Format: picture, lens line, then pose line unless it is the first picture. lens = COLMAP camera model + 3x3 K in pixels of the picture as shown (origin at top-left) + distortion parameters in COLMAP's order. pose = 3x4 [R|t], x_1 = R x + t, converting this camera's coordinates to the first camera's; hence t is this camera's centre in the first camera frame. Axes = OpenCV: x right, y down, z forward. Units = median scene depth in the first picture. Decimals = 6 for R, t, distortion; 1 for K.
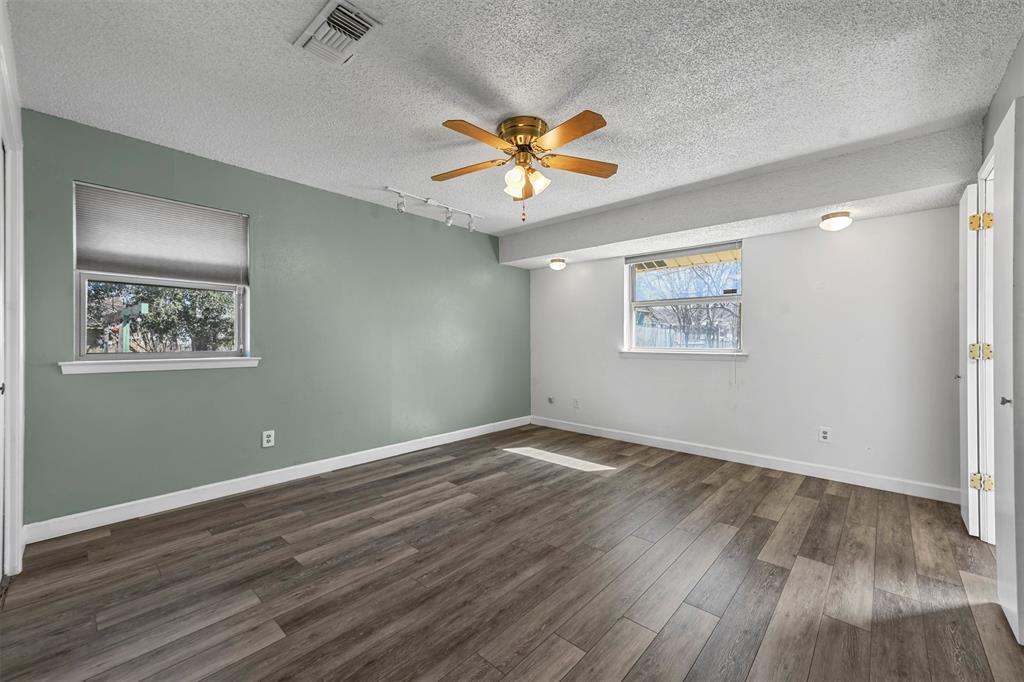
lens RADIAL K [[403.4, 0, 512.0], [0, 403.4, 339.2], [0, 0, 1]] dist [0.013602, -0.000768]
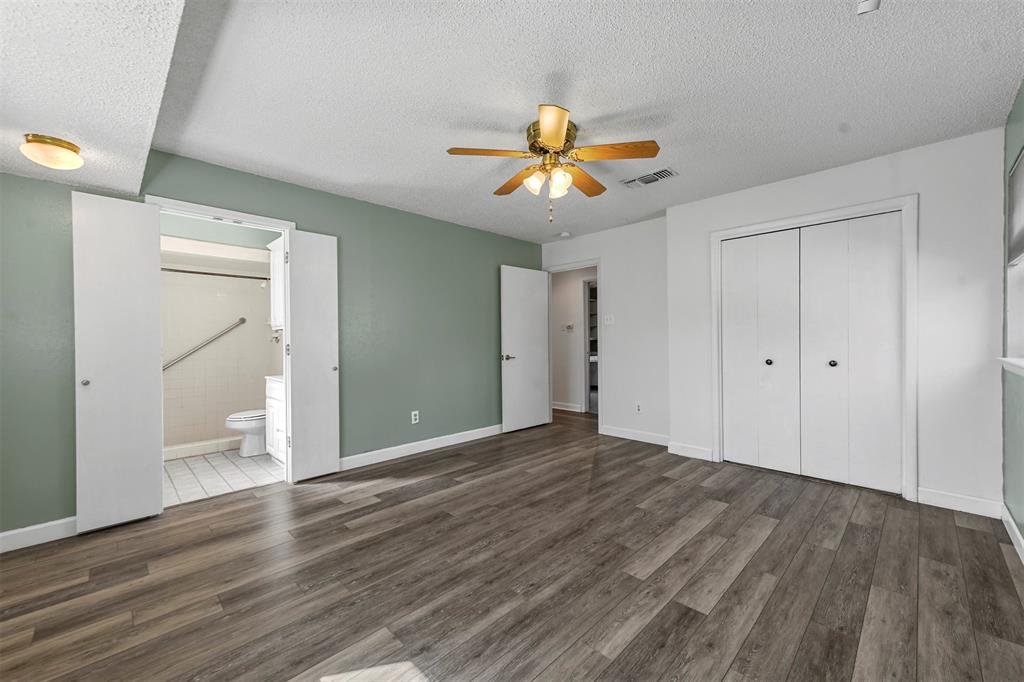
lens RADIAL K [[403.4, 0, 511.6], [0, 403.4, 343.8], [0, 0, 1]] dist [0.013602, -0.000768]
pose [[-0.998566, 0.007554, 0.053001, 0.069914], [0.007950, 0.999942, 0.007265, 0.003605], [-0.052943, 0.007676, -0.998568, 1.845688]]
